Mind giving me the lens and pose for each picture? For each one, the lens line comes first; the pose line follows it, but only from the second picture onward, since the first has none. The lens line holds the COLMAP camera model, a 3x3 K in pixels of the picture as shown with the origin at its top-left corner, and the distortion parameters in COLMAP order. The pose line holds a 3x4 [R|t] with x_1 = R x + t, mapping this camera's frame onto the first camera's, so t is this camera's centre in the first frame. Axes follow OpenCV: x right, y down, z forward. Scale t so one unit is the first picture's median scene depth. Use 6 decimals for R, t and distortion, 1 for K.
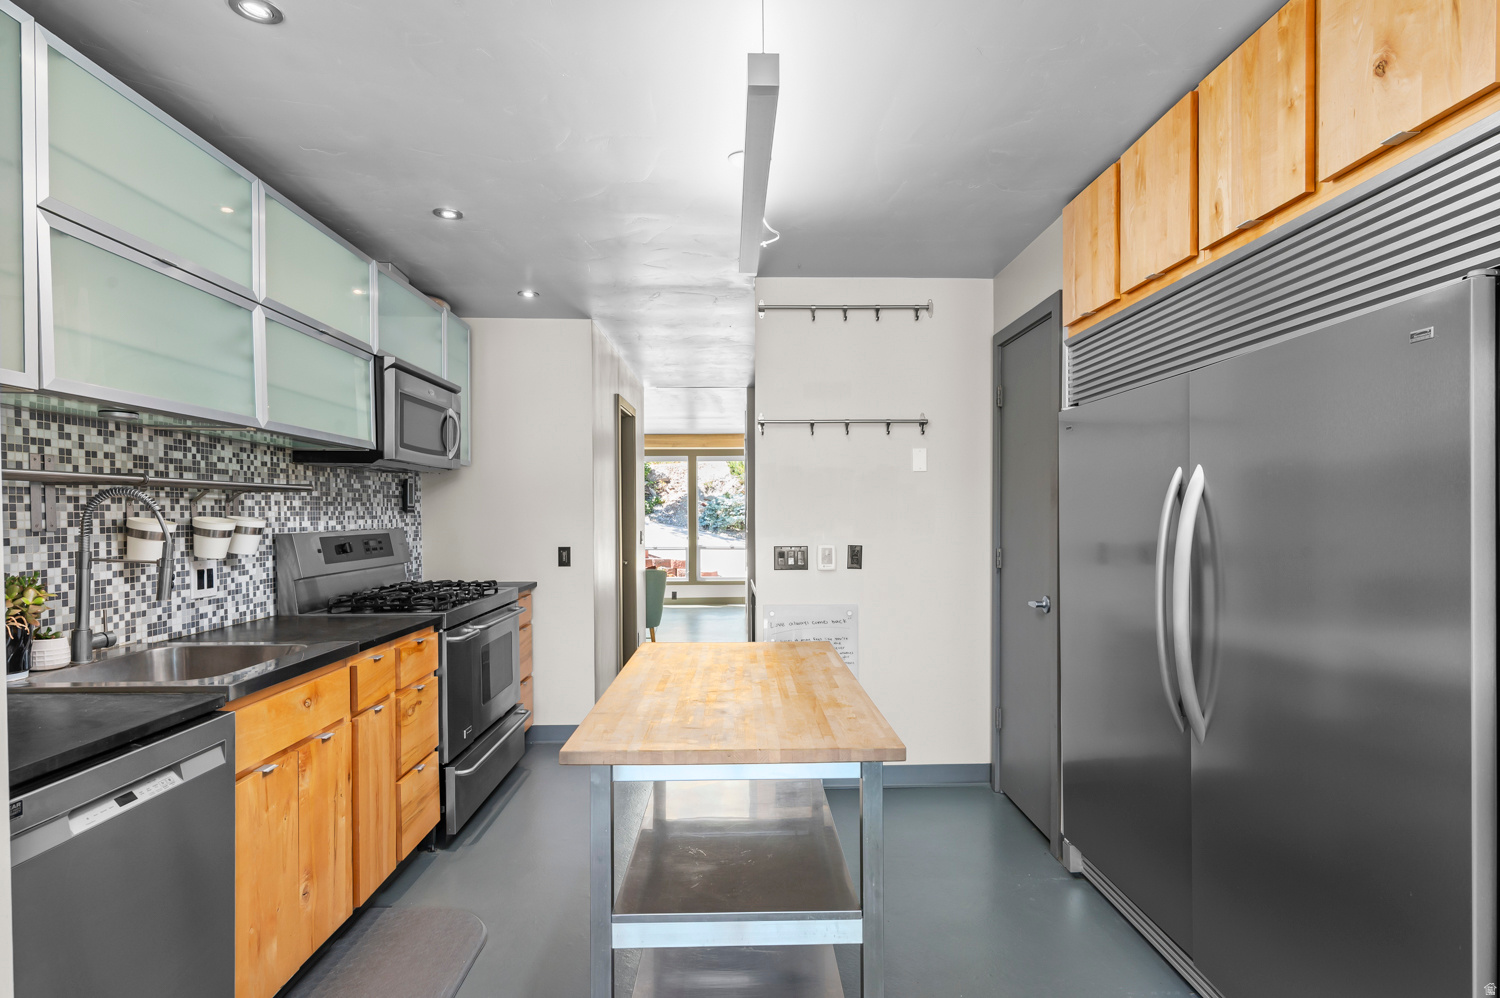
lens RADIAL K [[794.0, 0, 750.2], [0, 794.0, 510.8], [0, 0, 1]] dist [0.016613, -0.003914]
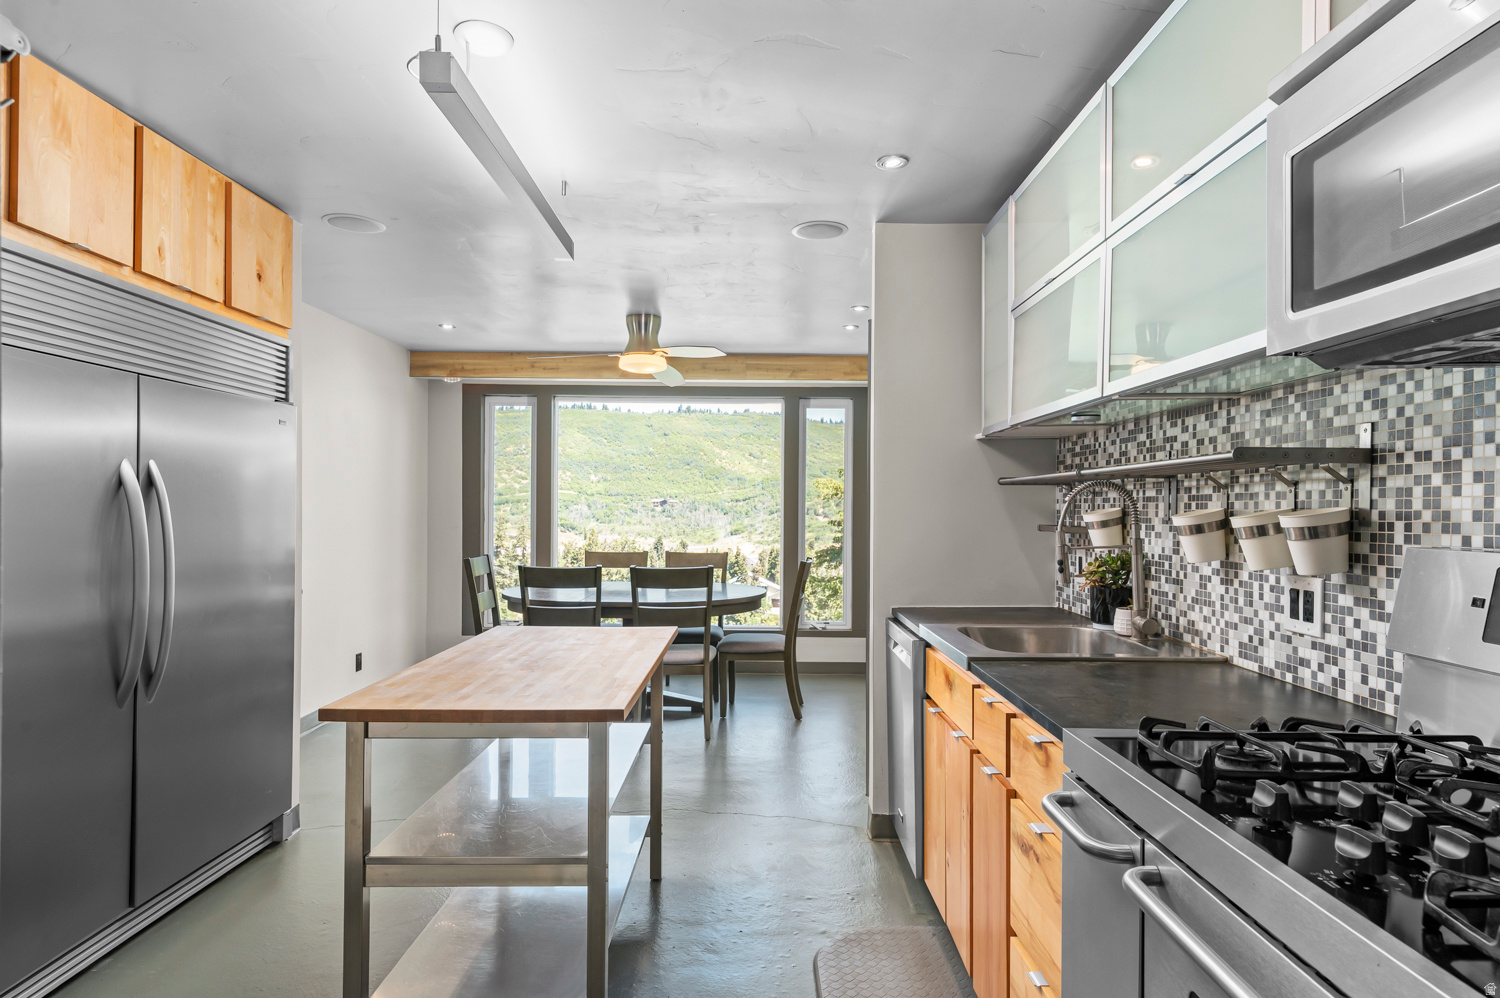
lens RADIAL K [[874.3, 0, 786.5], [0, 874.3, 498.5], [0, 0, 1]] dist [0.004167, 0.000181]
pose [[-0.999826, -0.004304, -0.018161, -0.264766], [-0.004052, 0.999895, -0.013898, 0.011597], [0.018219, -0.013822, -0.999738, 1.757153]]
